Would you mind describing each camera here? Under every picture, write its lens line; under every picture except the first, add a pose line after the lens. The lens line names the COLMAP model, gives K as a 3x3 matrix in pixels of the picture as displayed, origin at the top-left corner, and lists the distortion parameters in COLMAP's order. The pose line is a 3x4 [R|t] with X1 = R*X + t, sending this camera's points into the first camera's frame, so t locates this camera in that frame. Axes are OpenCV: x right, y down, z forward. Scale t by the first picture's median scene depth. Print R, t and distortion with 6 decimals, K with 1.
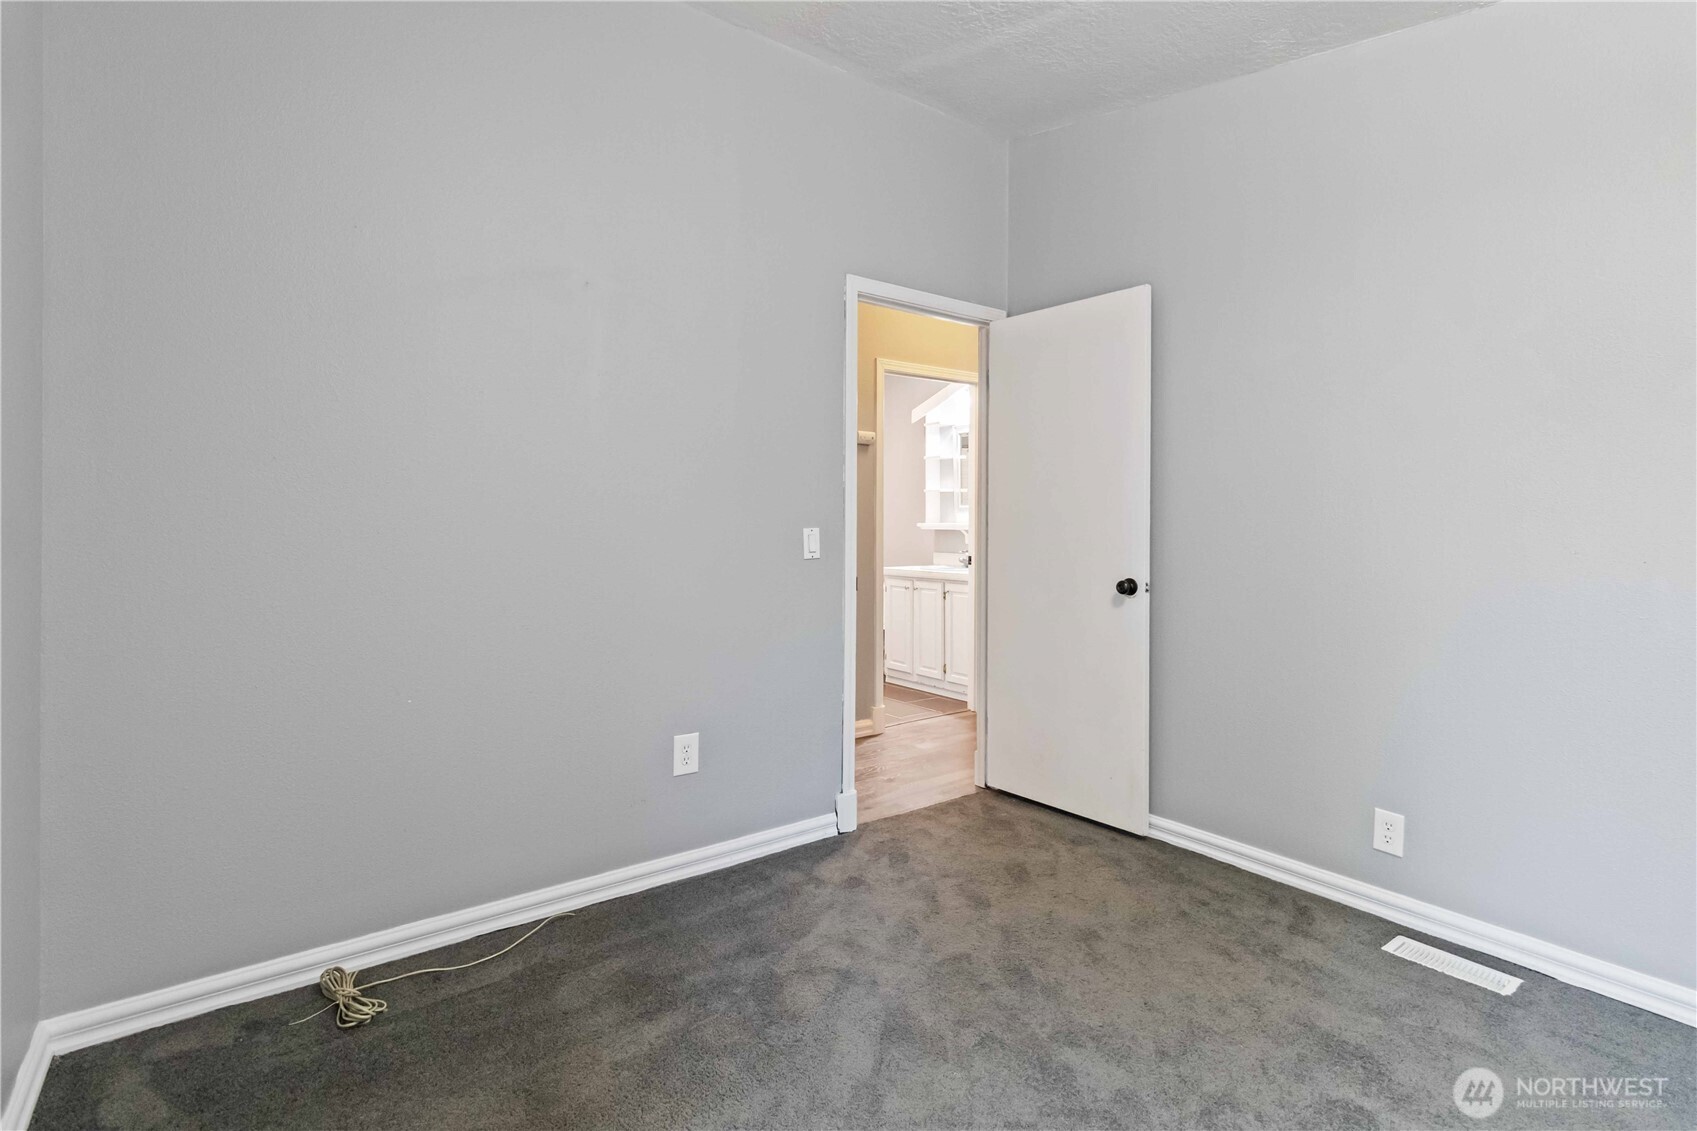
lens RADIAL K [[801.1, 0, 851.6], [0, 801.1, 562.3], [0, 0, 1]] dist [-0.000471, -0.000023]
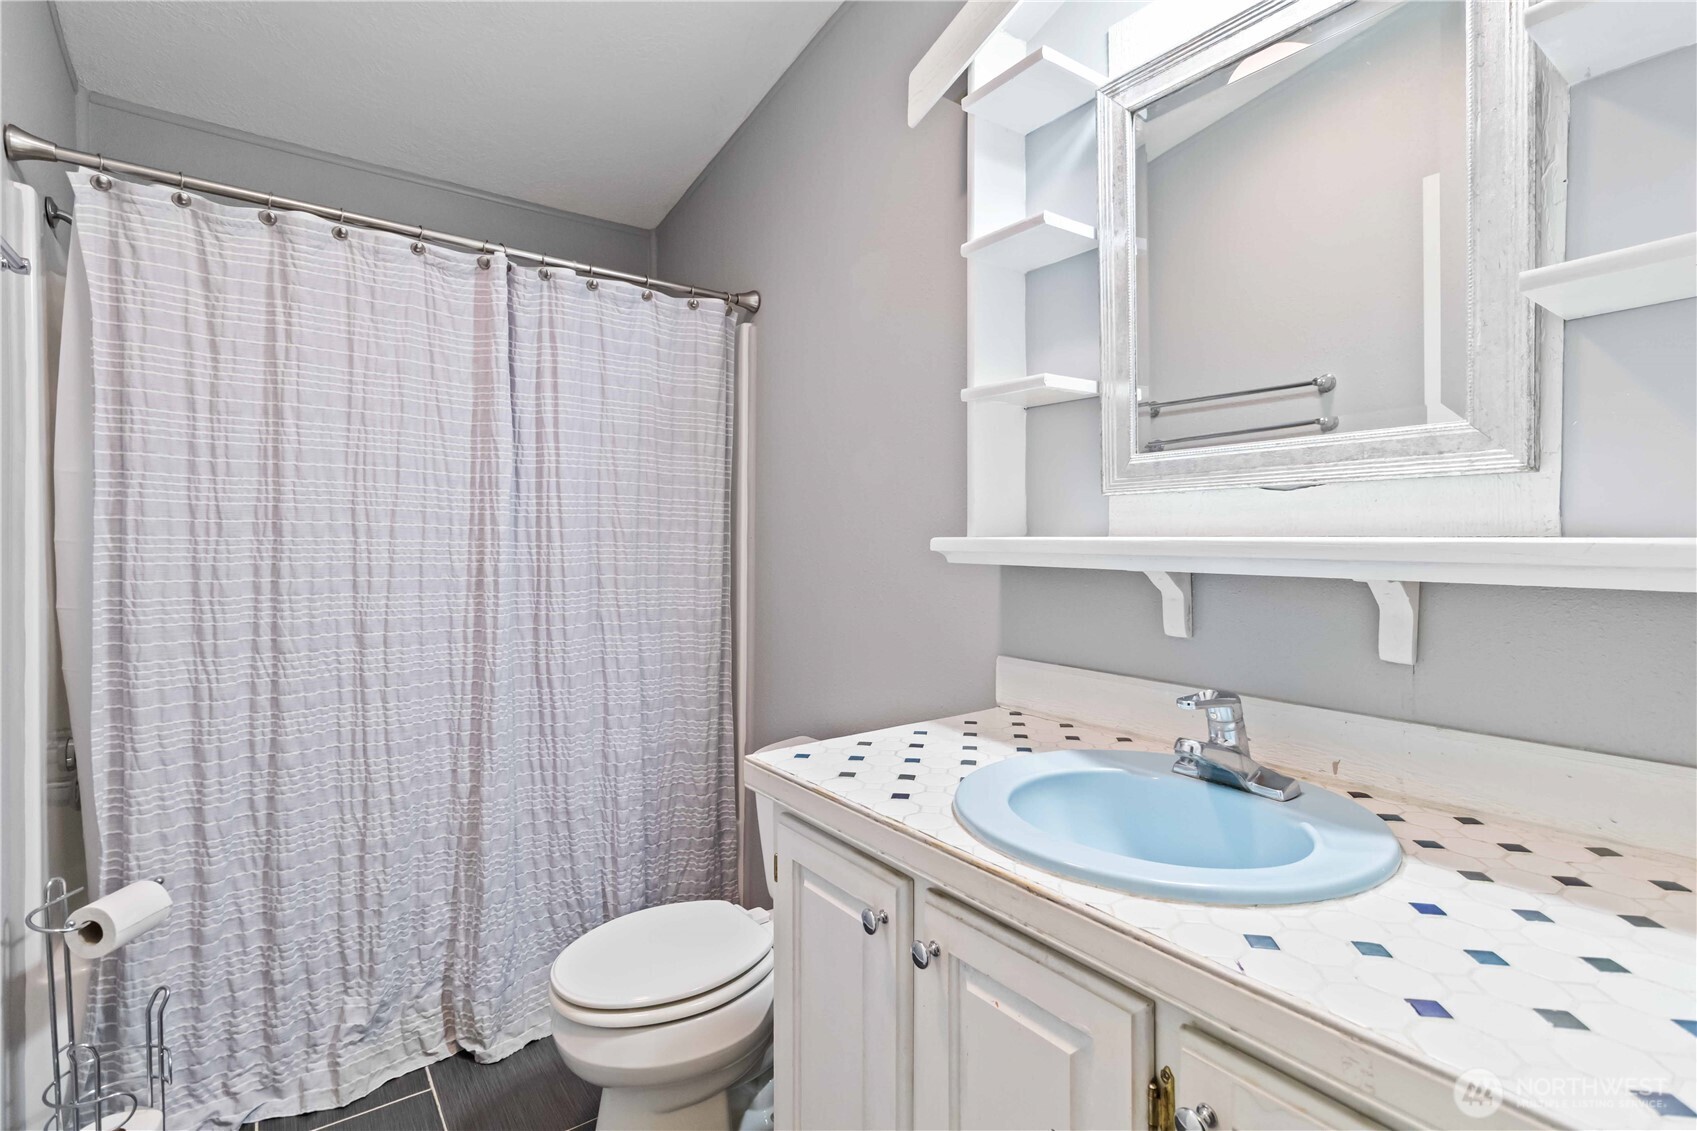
lens RADIAL K [[801.1, 0, 844.4], [0, 801.1, 560.8], [0, 0, 1]] dist [-0.000471, -0.000023]
pose [[0.999894, 0.002392, -0.014387, 0.060296], [-0.002842, 0.999505, -0.031334, -0.035117], [0.014305, 0.031372, 0.999405, 0.773300]]
